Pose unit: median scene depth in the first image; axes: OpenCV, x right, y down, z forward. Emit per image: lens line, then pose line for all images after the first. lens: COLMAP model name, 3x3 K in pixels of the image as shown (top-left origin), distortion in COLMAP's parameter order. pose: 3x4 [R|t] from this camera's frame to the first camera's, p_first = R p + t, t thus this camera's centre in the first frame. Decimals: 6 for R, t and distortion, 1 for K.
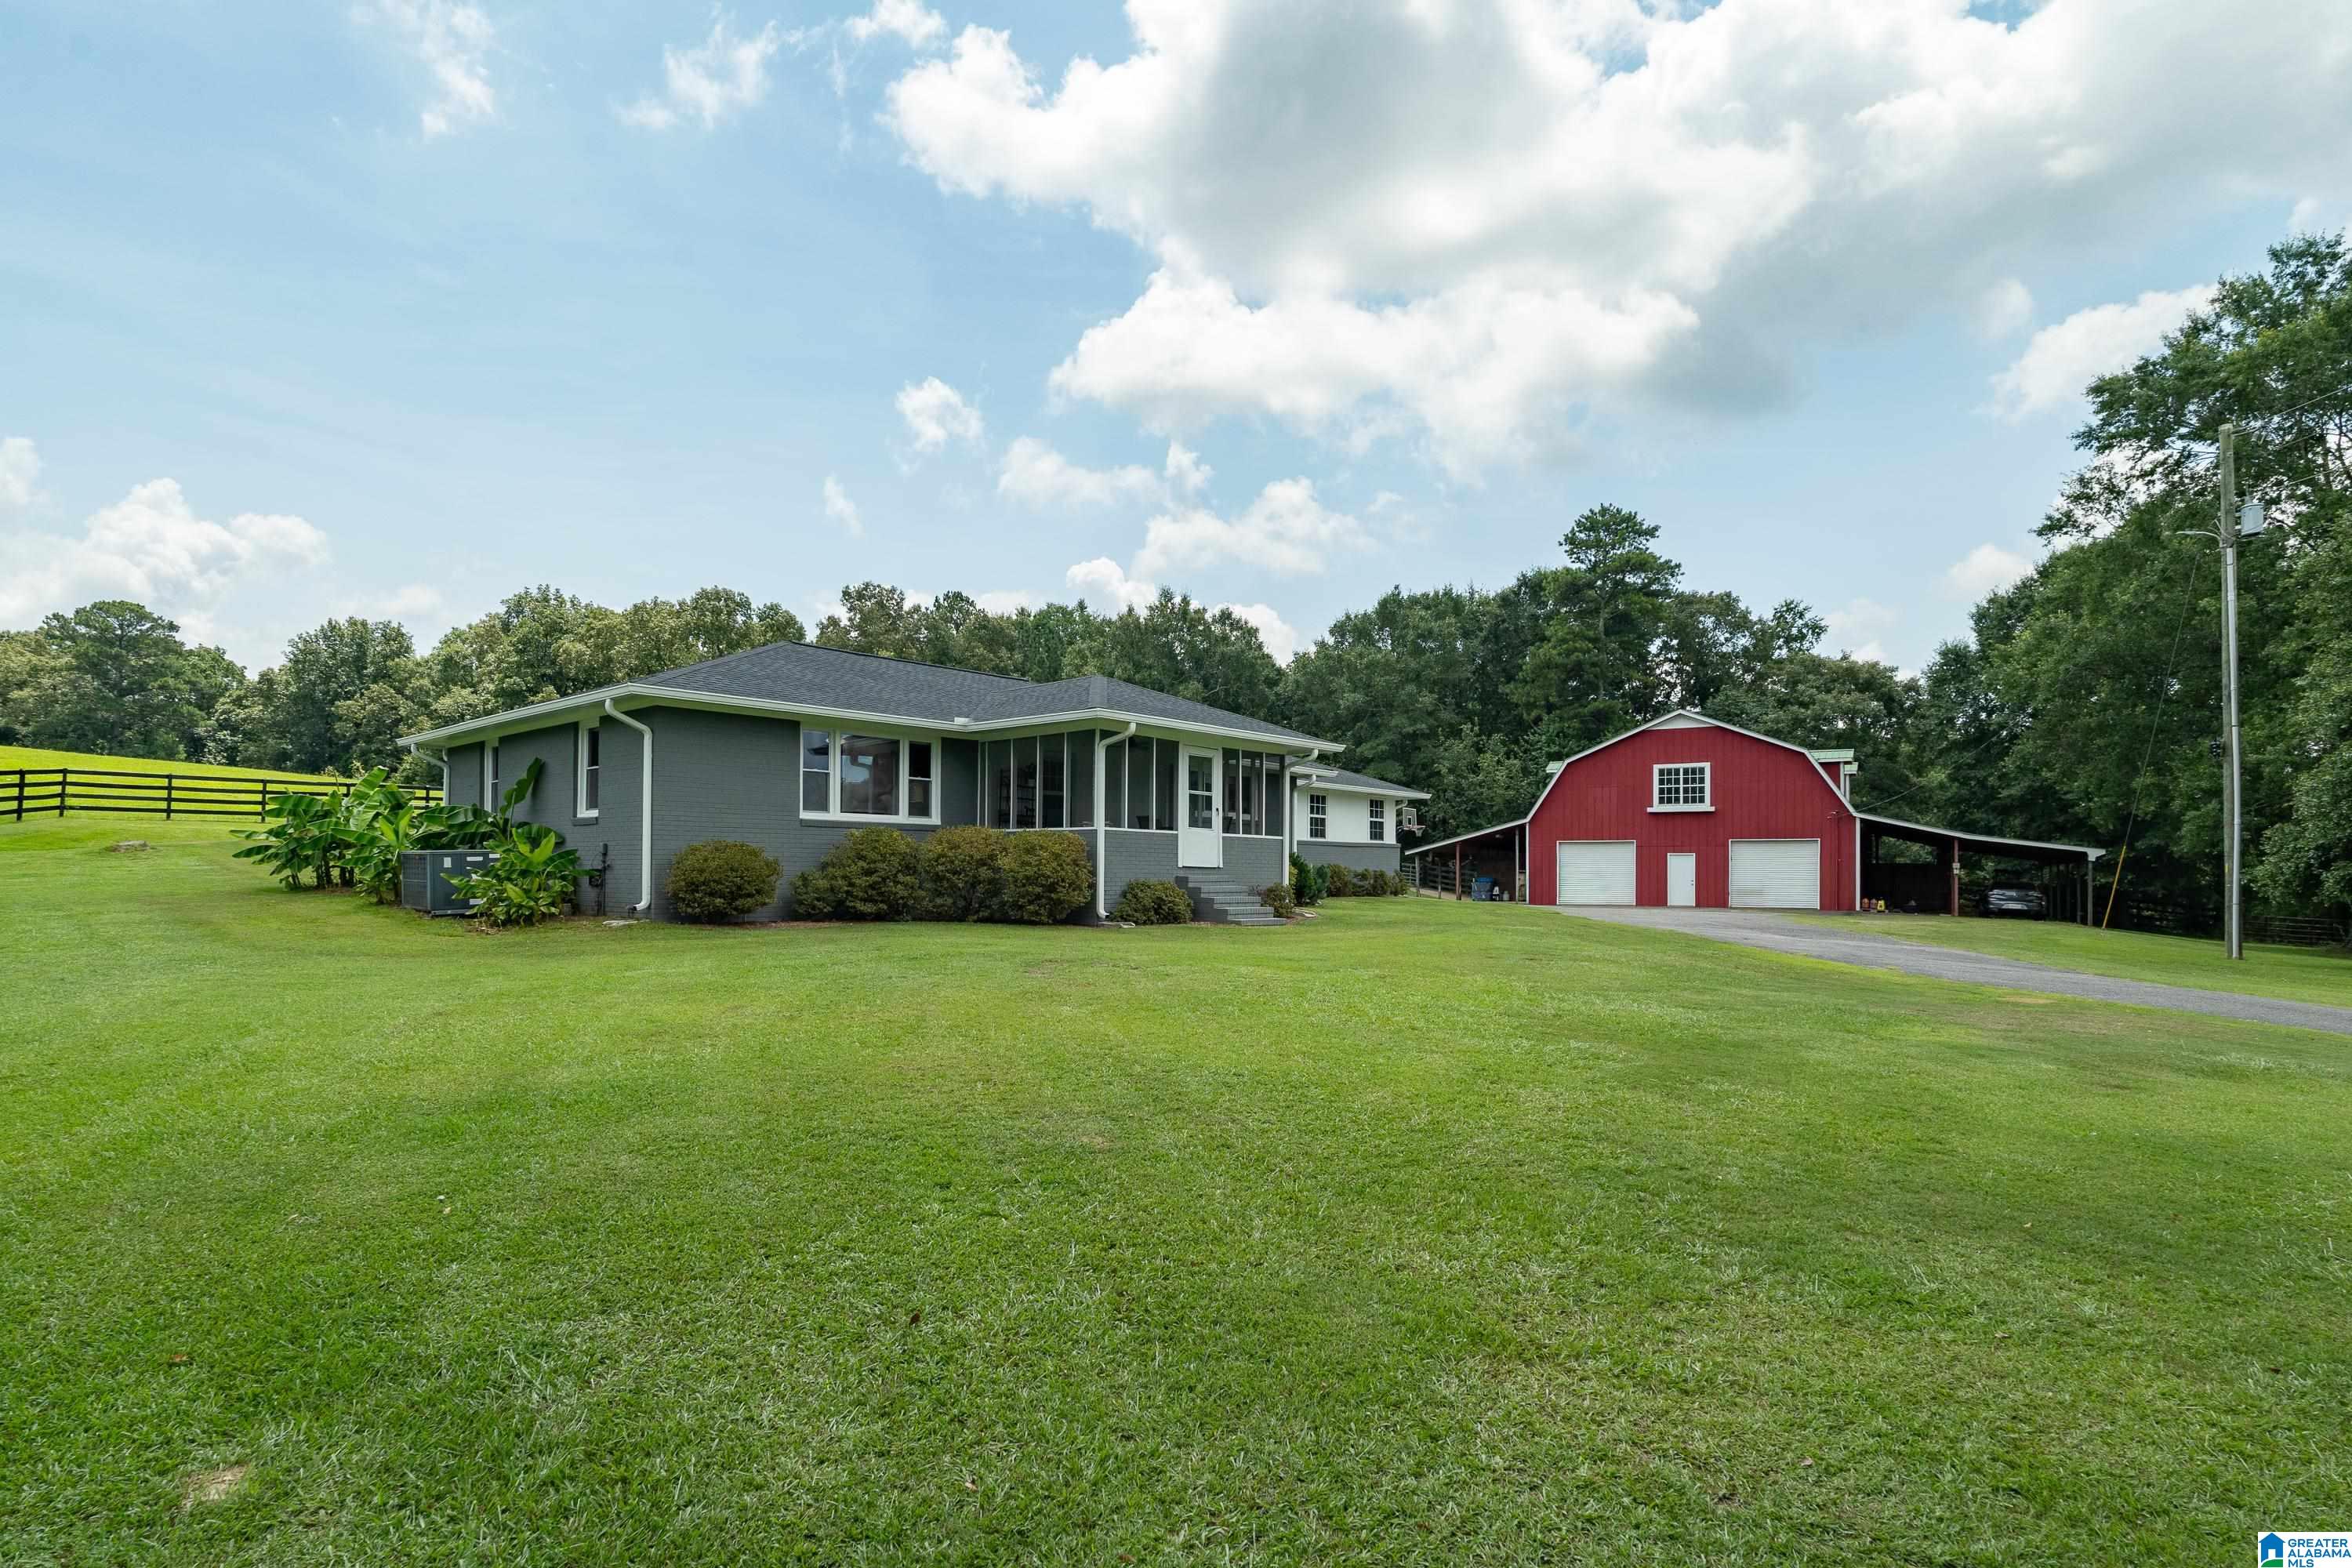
lens RADIAL K [[1186.2, 0, 1180.1], [0, 1186.2, 855.3], [0, 0, 1]] dist [0.017150, -0.000124]
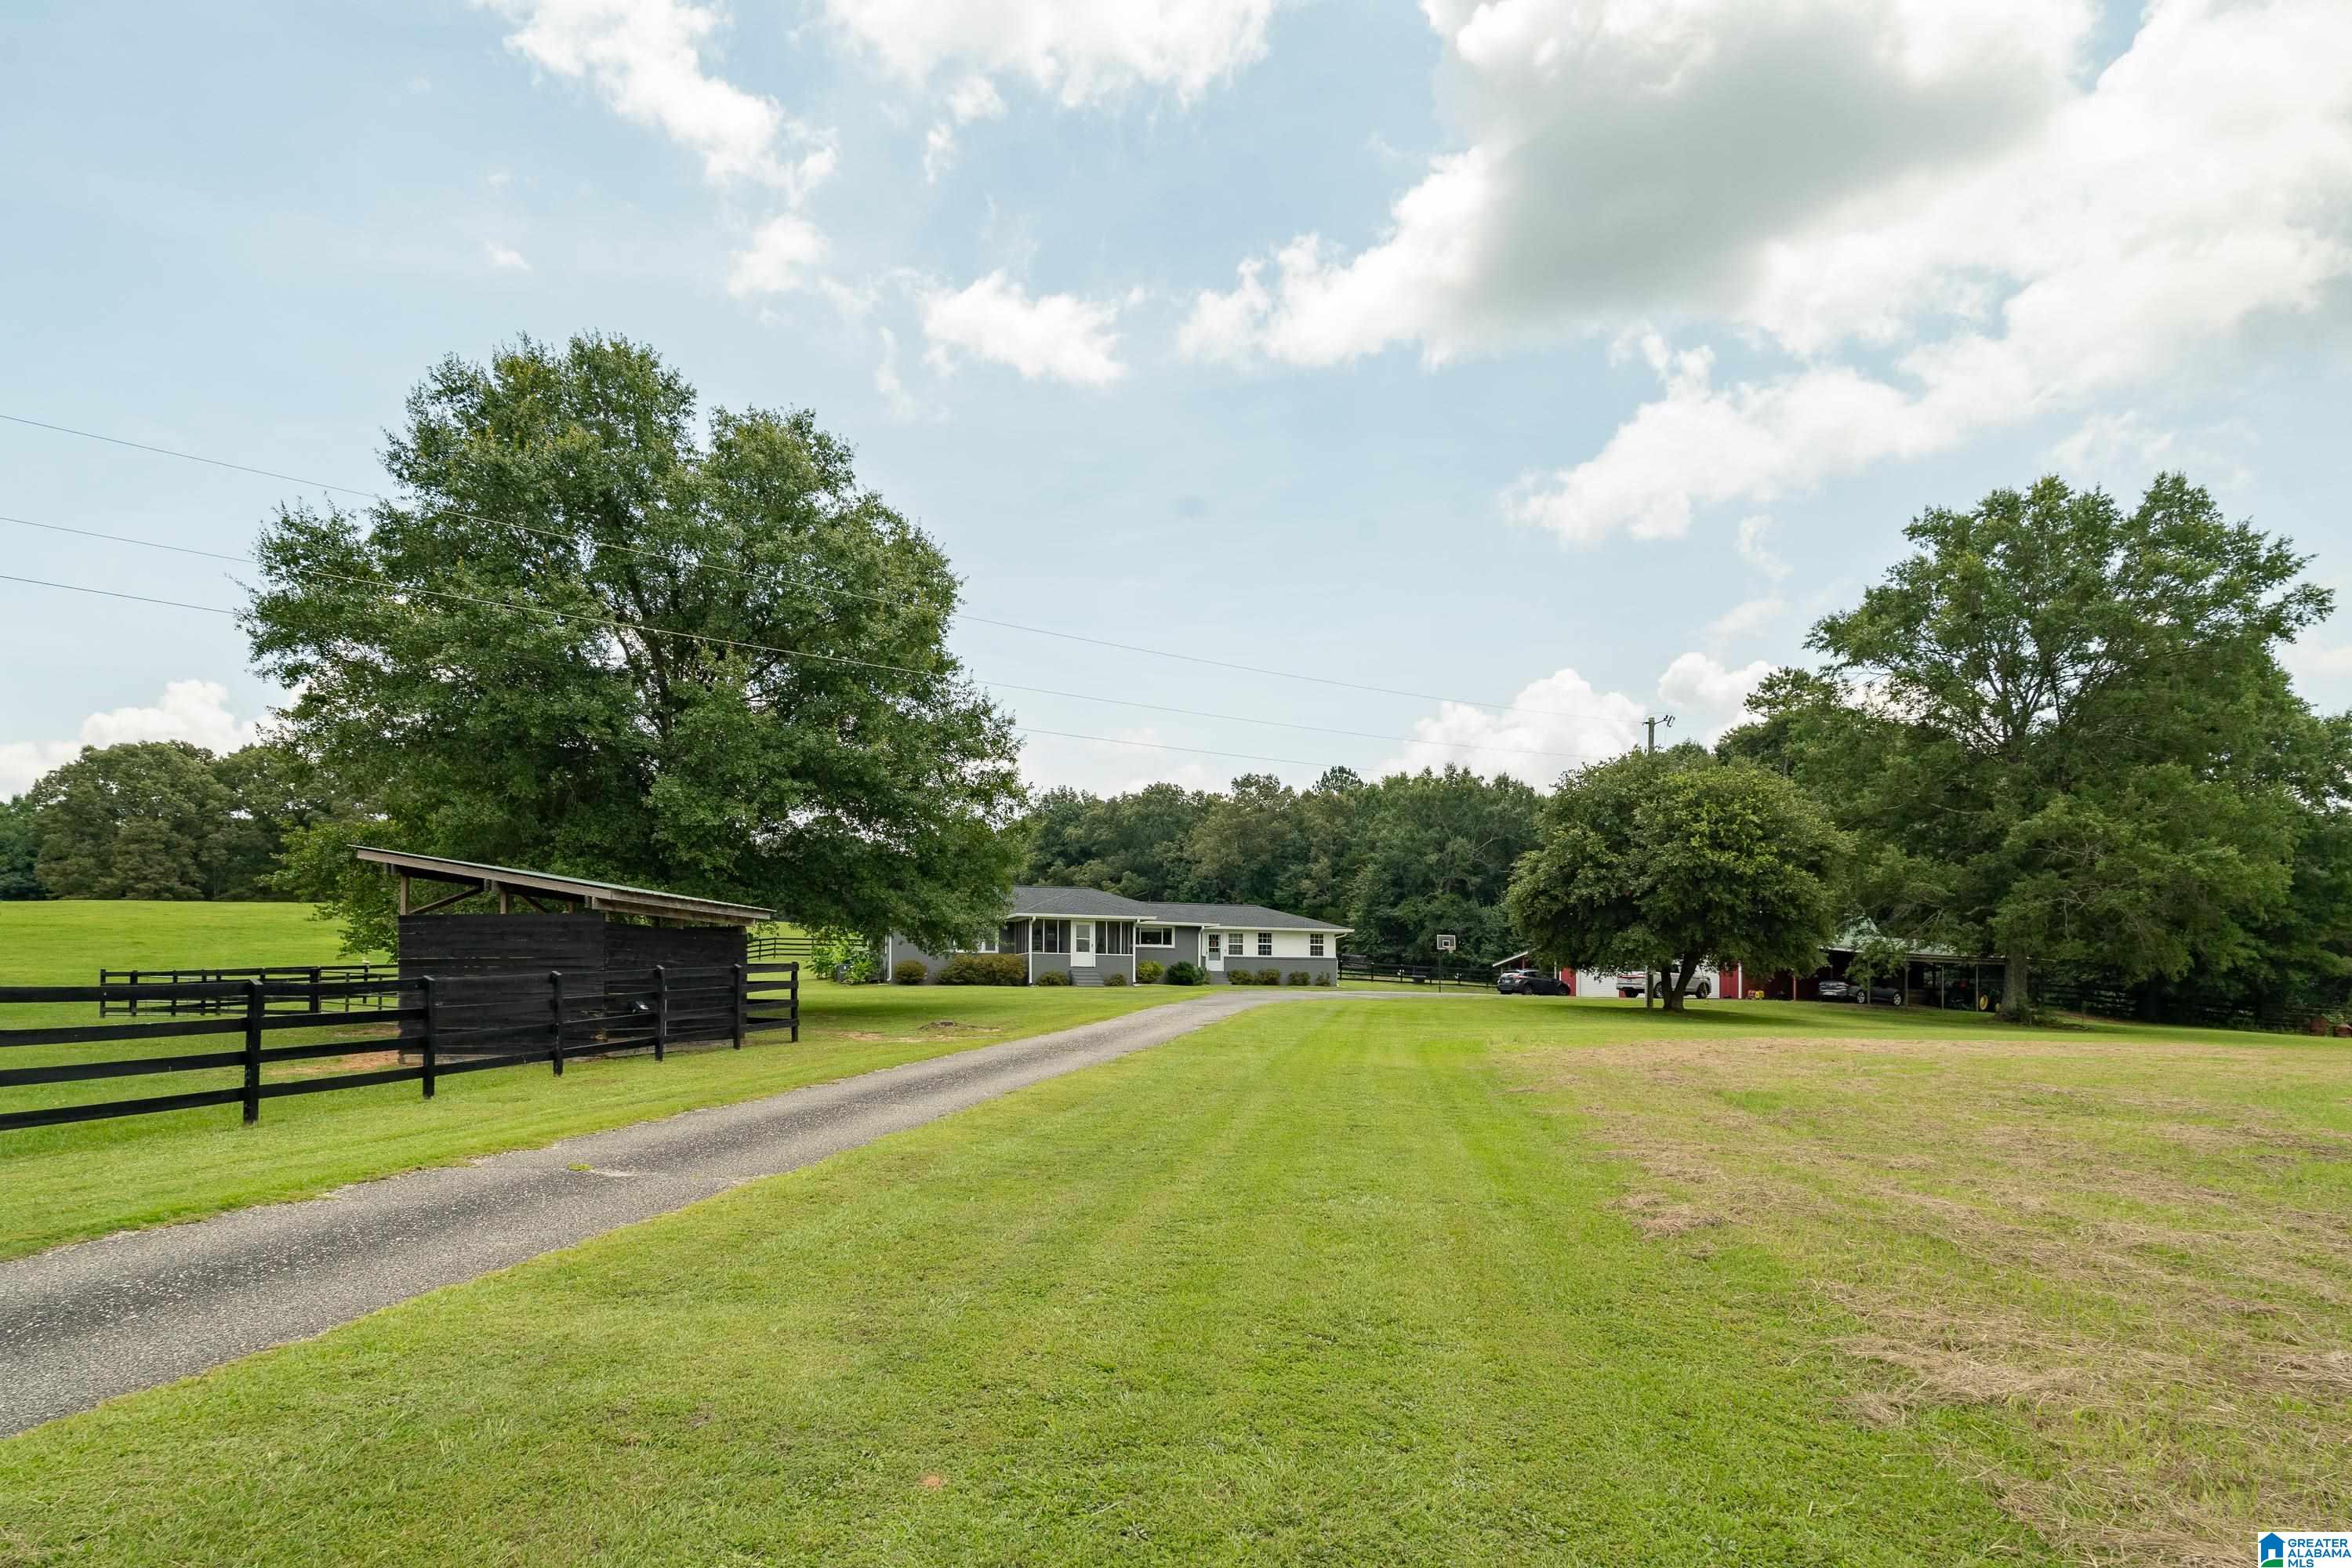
lens RADIAL K [[1297.6, 0, 1176.0], [0, 1297.6, 784.0], [0, 0, 1]] dist [-0.000822, -0.000239]
pose [[0.879279, -0.086297, -0.468425, 0.377303], [0.011664, 0.987056, -0.159949, 0.017385], [0.476165, 0.135176, 0.868904, -0.355043]]
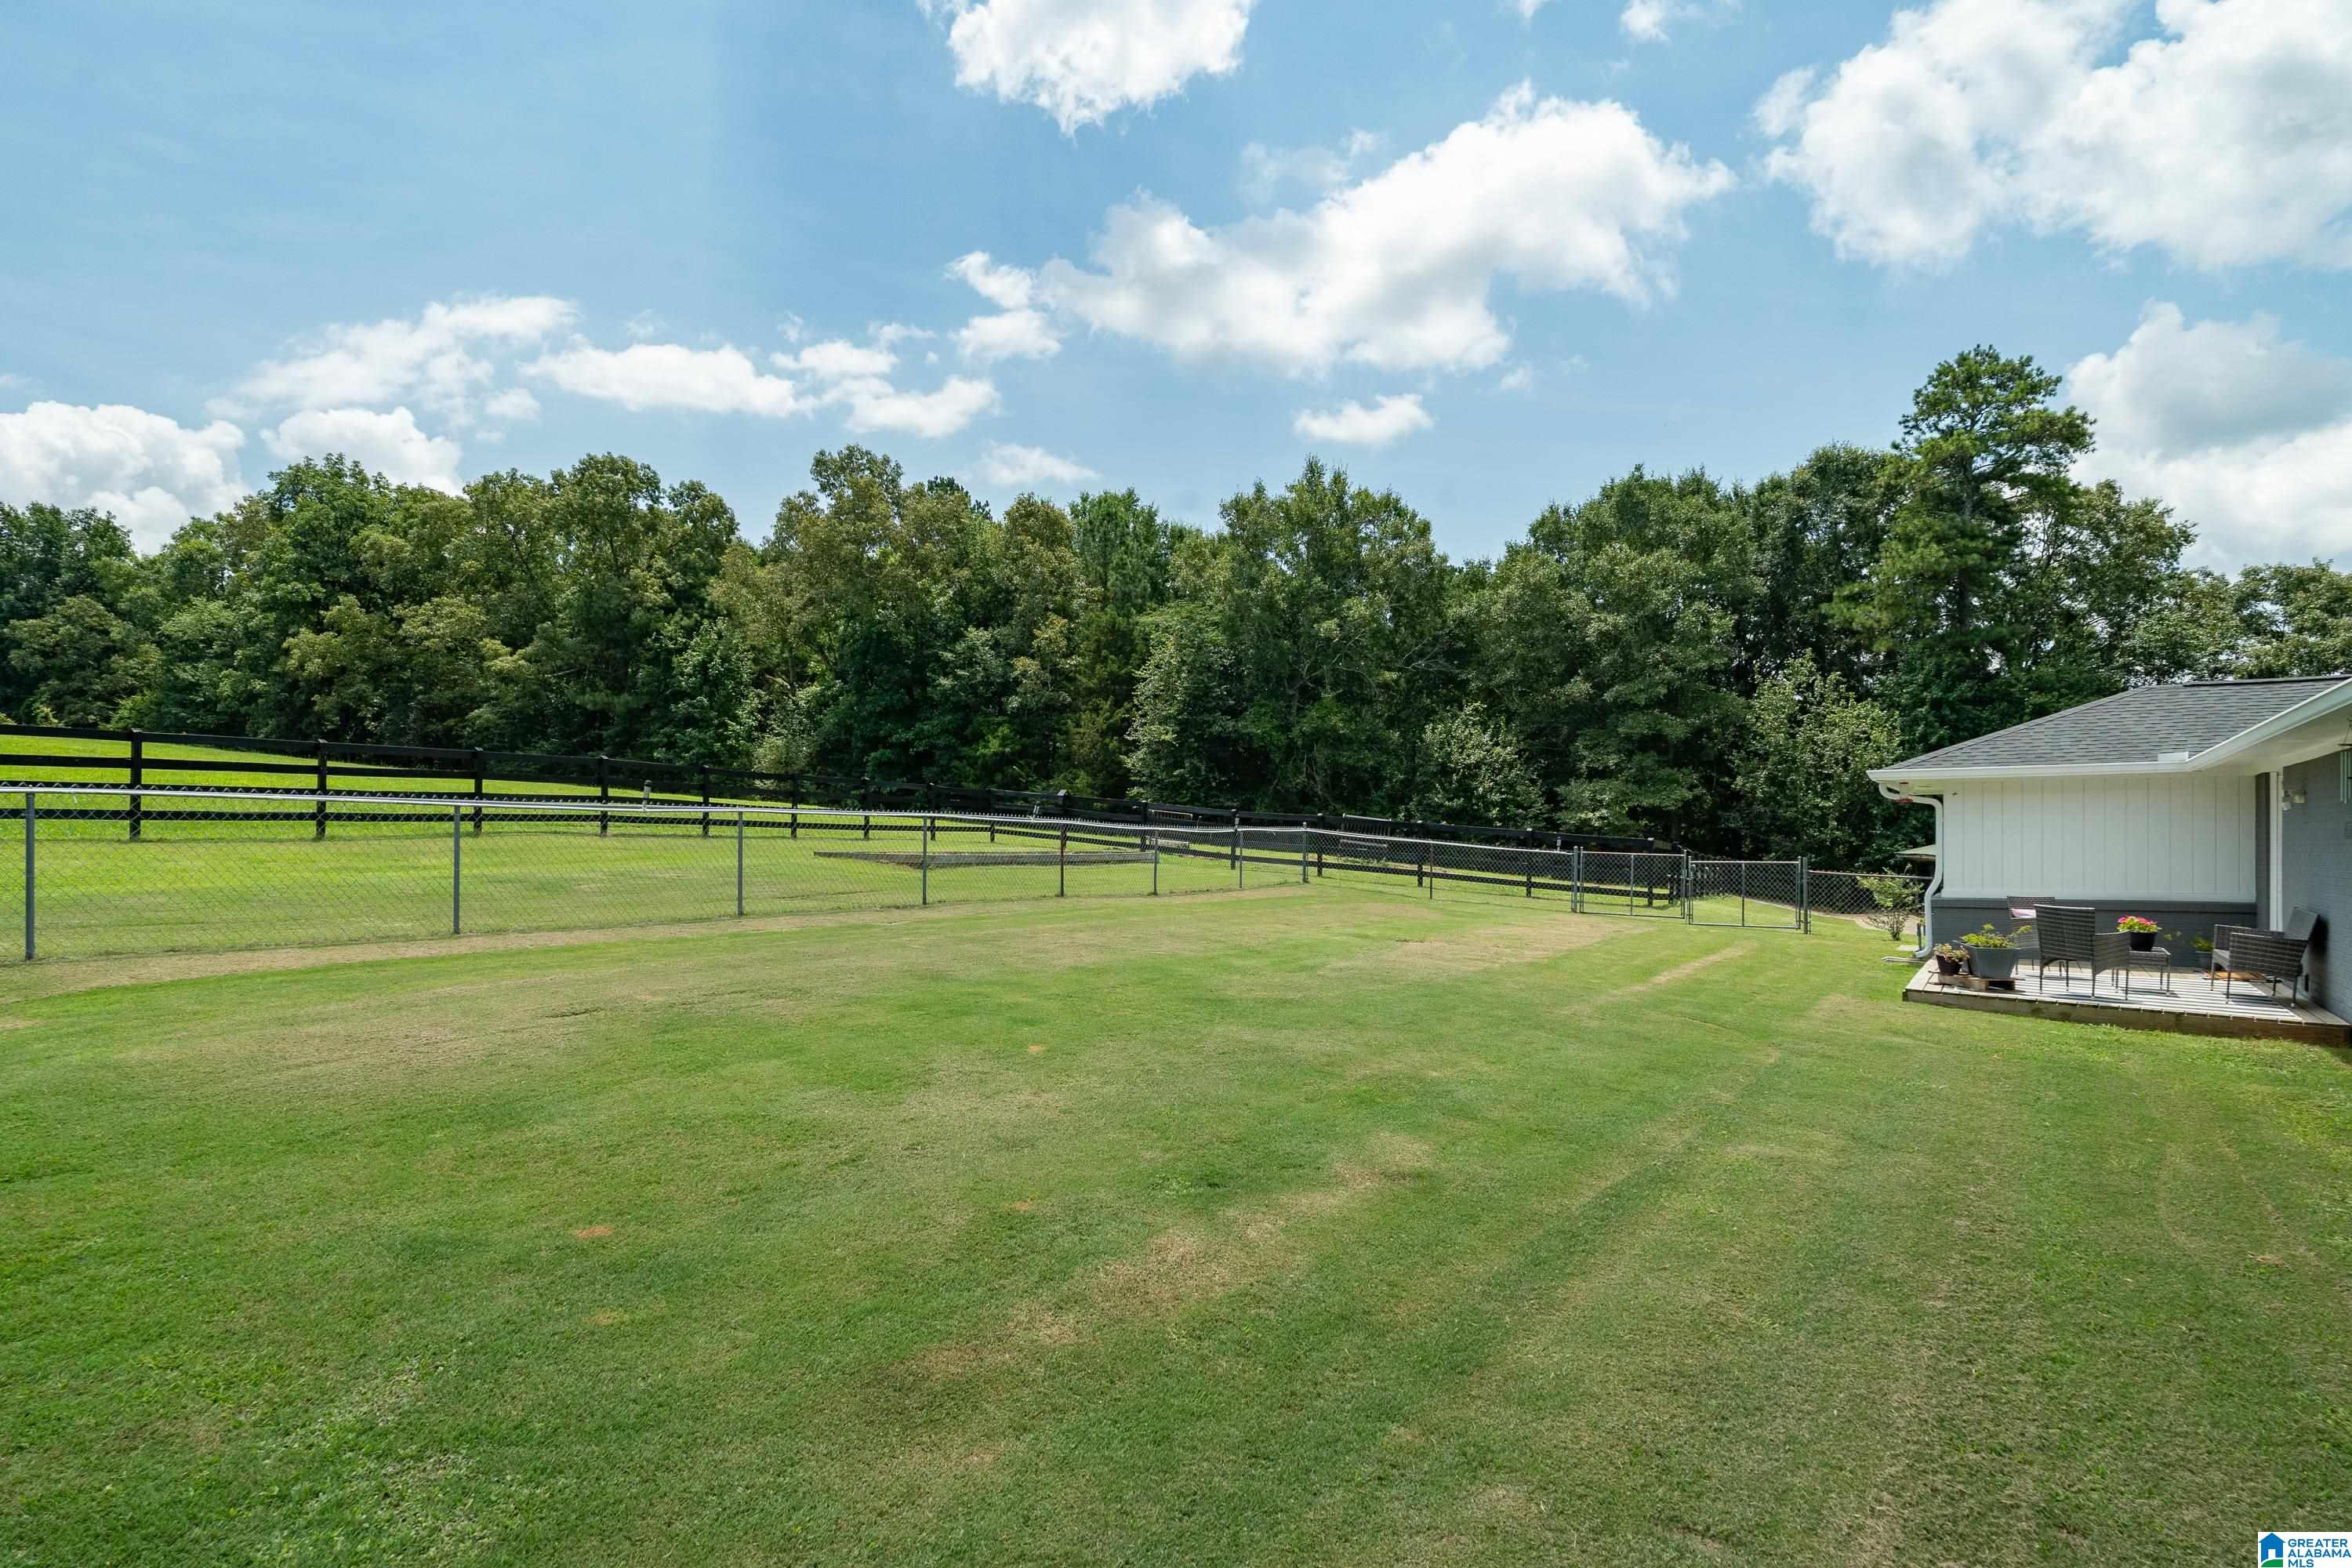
lens RADIAL K [[1238.9, 0, 1185.8], [0, 1238.9, 834.3], [0, 0, 1]] dist [0.001720, 0.001237]
pose [[0.991585, -0.005759, 0.129330, -0.175127], [0.004198, 0.999915, 0.012336, -0.014576], [-0.129390, -0.011689, 0.991525, 0.277613]]
